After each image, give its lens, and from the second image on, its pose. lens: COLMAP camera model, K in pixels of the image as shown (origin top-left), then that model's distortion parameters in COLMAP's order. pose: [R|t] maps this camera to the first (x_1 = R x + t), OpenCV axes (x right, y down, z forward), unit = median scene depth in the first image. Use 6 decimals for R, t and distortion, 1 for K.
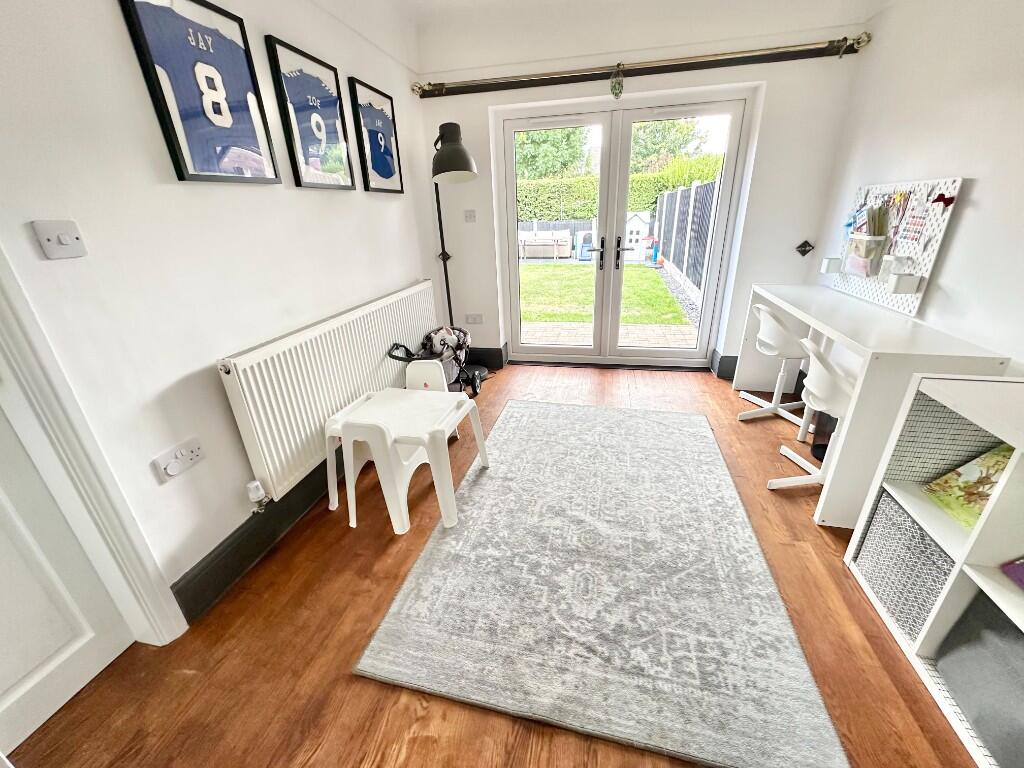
lens RADIAL K [[409.7, 0, 511.7], [0, 409.7, 381.7], [0, 0, 1]] dist [-0.002267, -0.000013]
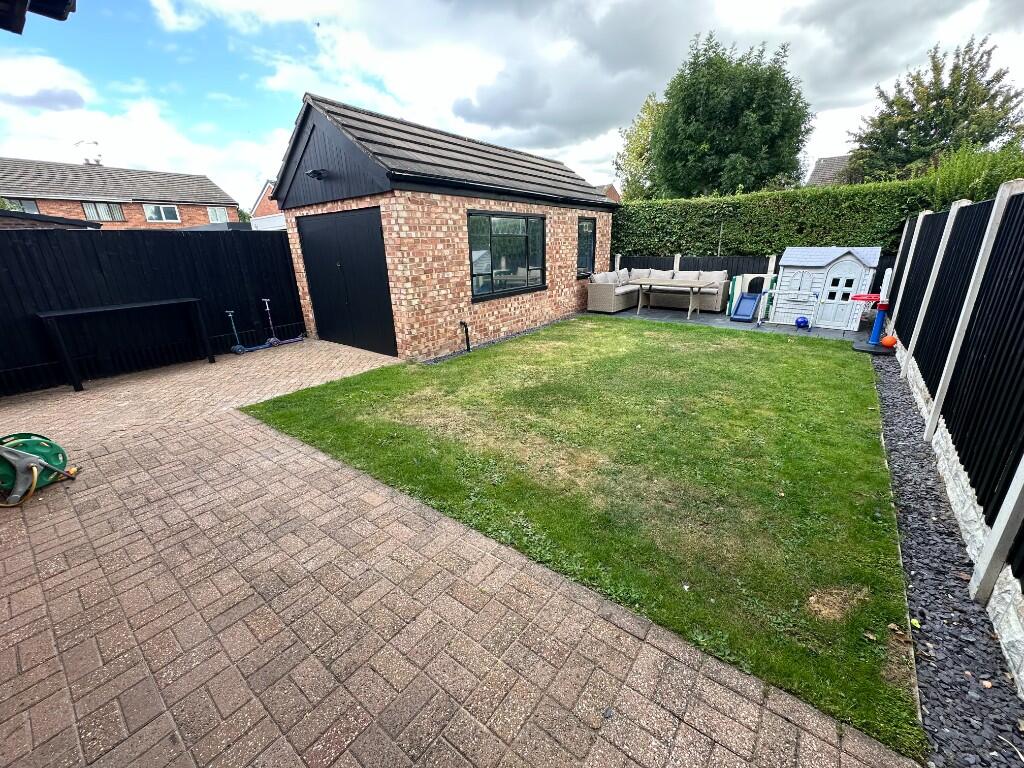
lens RADIAL K [[409.7, 0, 507.7], [0, 409.7, 383.6], [0, 0, 1]] dist [-0.002267, -0.000013]
pose [[0.904689, 0.146395, -0.400133, 0.124106], [-0.164566, 0.986302, -0.011226, -0.138604], [0.393008, 0.076004, 0.916388, 0.295833]]
